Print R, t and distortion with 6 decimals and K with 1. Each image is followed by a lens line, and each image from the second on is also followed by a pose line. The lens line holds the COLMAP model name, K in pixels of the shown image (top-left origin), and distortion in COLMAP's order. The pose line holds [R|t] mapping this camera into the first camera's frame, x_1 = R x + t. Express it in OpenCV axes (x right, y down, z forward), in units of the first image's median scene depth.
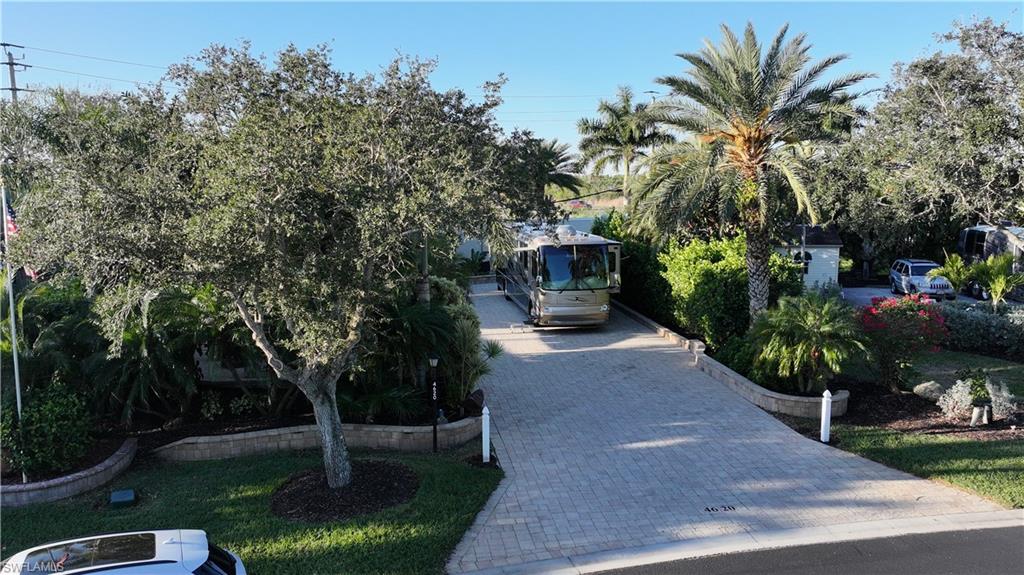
lens RADIAL K [[846.0, 0, 512.7], [0, 846.0, 293.9], [0, 0, 1]] dist [0.011617, -0.016202]
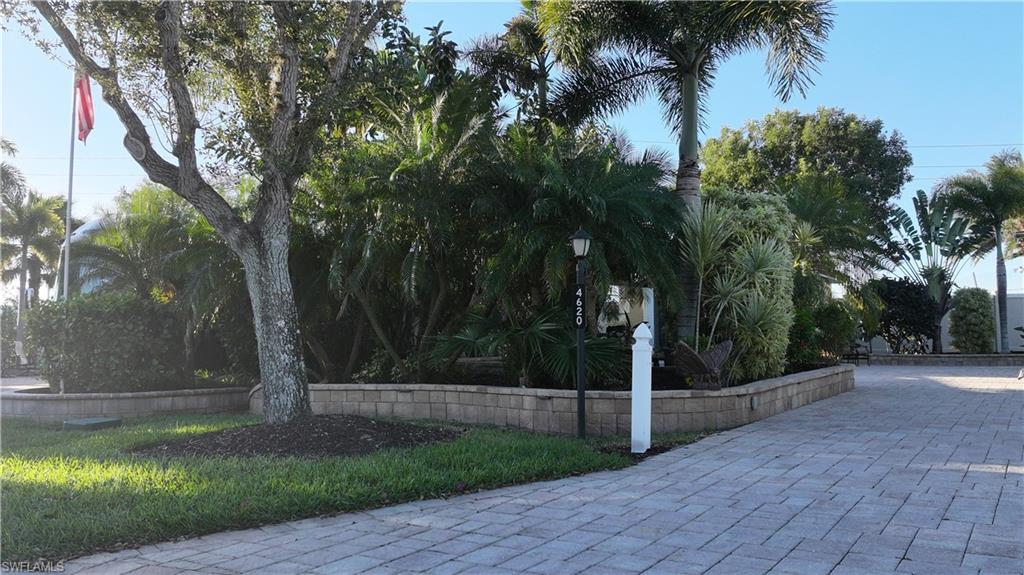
lens RADIAL K [[846.0, 0, 515.6], [0, 846.0, 290.4], [0, 0, 1]] dist [0.011617, -0.016202]
pose [[0.758097, -0.036656, -0.651111, 0.143676], [-0.090544, 0.982833, -0.160753, 0.135996], [0.645826, 0.180821, 0.741764, 0.445122]]
